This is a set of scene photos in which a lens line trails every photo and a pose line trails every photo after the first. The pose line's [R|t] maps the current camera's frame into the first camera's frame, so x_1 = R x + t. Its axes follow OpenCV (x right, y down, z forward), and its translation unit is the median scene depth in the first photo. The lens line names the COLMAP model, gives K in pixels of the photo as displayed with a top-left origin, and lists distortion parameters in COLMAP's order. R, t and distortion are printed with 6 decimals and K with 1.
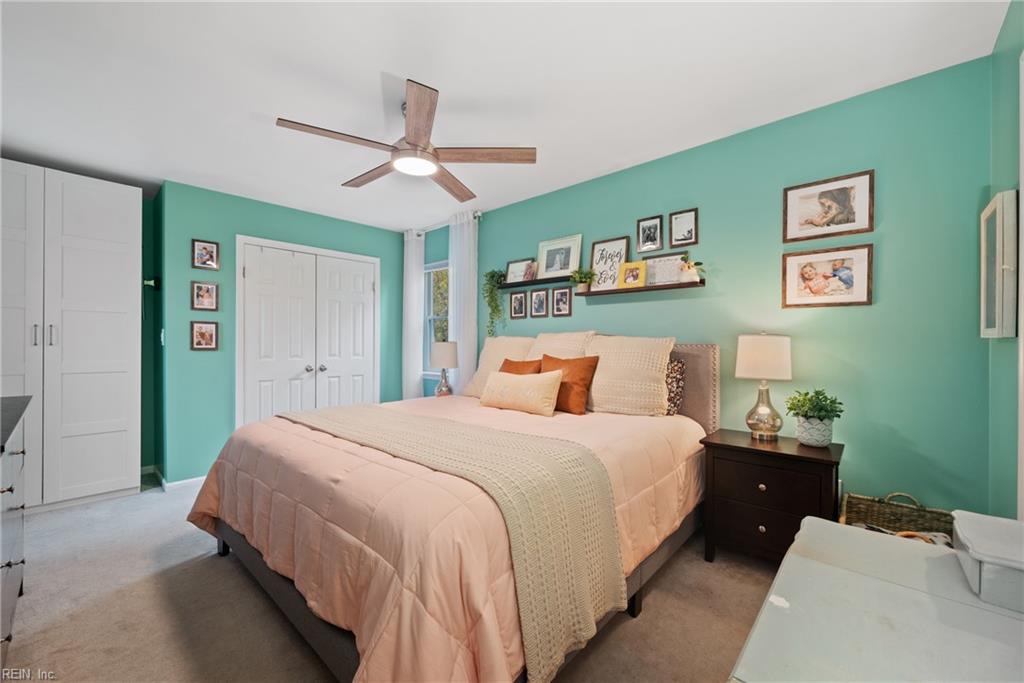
lens RADIAL K [[407.4, 0, 513.1], [0, 407.4, 344.1], [0, 0, 1]] dist [-0.002296, -0.000618]
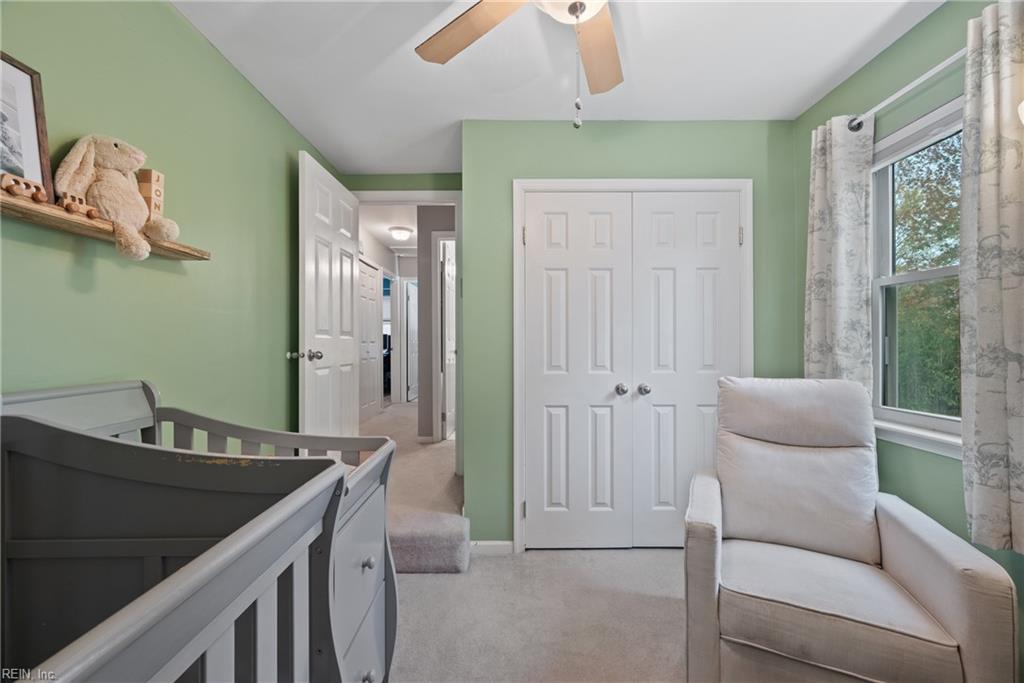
lens RADIAL K [[407.4, 0, 512.0], [0, 407.4, 343.5], [0, 0, 1]] dist [-0.002296, -0.000618]
pose [[0.675025, -0.007434, -0.737757, -0.178079], [0.007013, 0.999969, -0.003660, -0.003395], [0.737761, -0.002703, 0.675056, 0.493294]]
